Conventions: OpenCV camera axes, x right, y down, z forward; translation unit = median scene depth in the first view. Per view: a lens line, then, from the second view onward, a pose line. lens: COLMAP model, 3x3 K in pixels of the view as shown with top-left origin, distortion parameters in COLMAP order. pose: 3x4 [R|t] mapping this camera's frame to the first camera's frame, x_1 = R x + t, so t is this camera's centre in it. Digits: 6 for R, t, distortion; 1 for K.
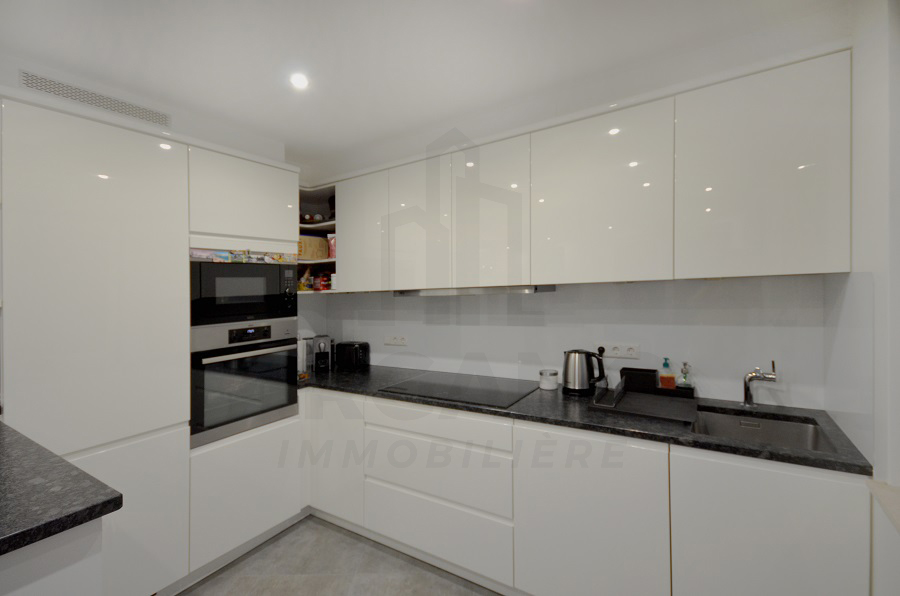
lens RADIAL K [[399.4, 0, 450.0], [0, 399.4, 298.0], [0, 0, 1]] dist [0.031351, 0.000196]
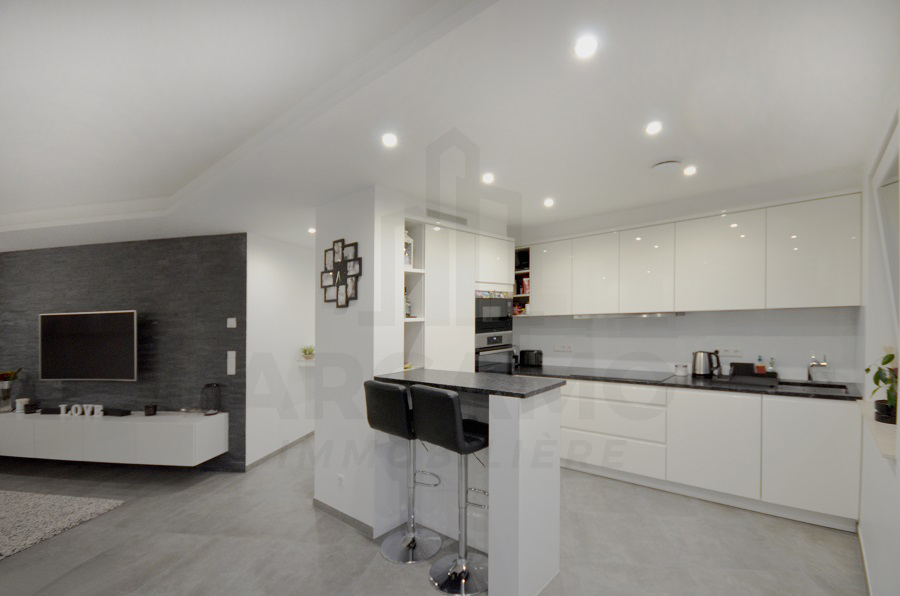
lens RADIAL K [[417.6, 0, 452.9], [0, 417.6, 326.7], [0, 0, 1]] dist [-0.001020, -0.000166]
pose [[0.991473, 0.008237, -0.130054, -0.466327], [-0.007831, 0.999963, 0.003636, 0.030458], [0.130079, -0.002587, 0.991500, -0.818235]]
